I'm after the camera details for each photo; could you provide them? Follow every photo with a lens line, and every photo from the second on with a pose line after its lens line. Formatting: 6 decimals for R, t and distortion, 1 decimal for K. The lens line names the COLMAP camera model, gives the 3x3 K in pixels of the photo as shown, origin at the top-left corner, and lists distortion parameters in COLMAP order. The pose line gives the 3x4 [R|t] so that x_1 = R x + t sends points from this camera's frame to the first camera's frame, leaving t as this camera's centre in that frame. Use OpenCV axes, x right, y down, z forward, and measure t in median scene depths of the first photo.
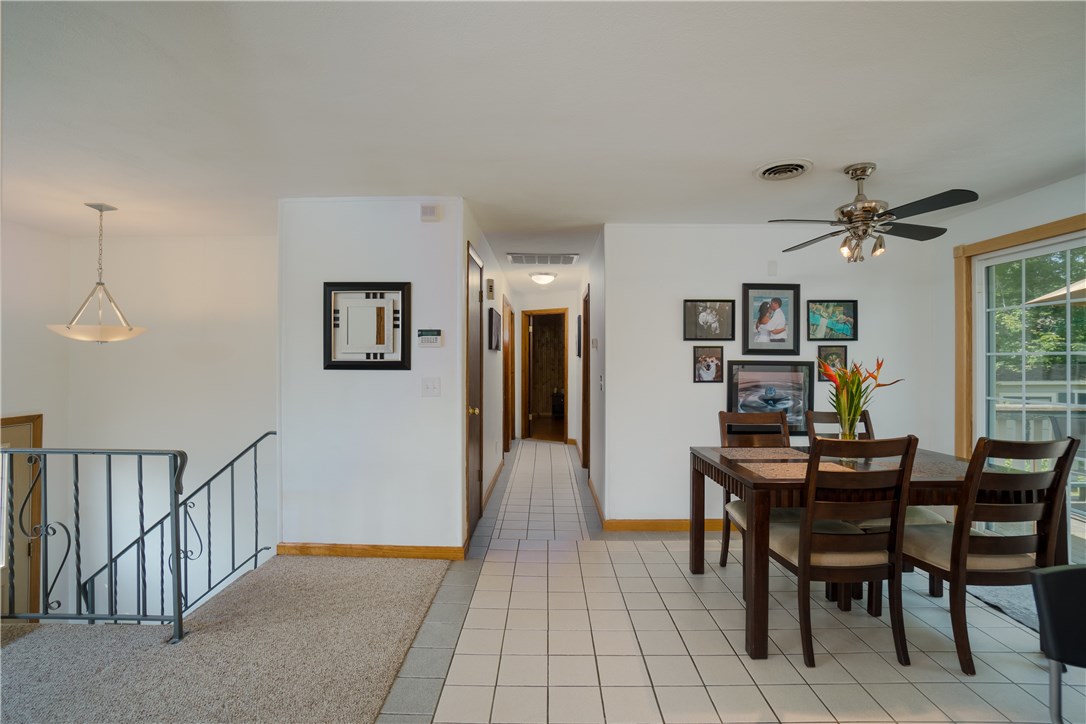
lens RADIAL K [[479.3, 0, 539.2], [0, 479.3, 361.2], [0, 0, 1]] dist [-0.036219, 0.005208]
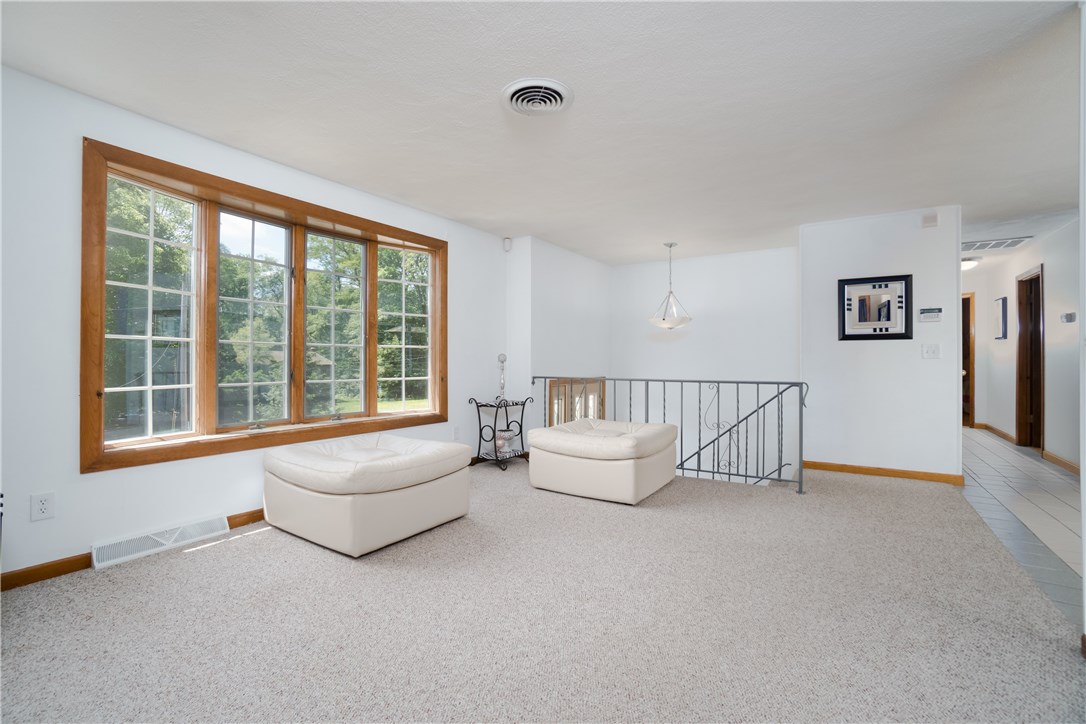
lens RADIAL K [[479.3, 0, 541.3], [0, 479.3, 365.5], [0, 0, 1]] dist [-0.036219, 0.005208]
pose [[0.857142, -0.002055, -0.515076, -0.485434], [0.004395, 0.999985, 0.003324, 0.082704], [0.515062, -0.005113, 0.857138, -0.673464]]
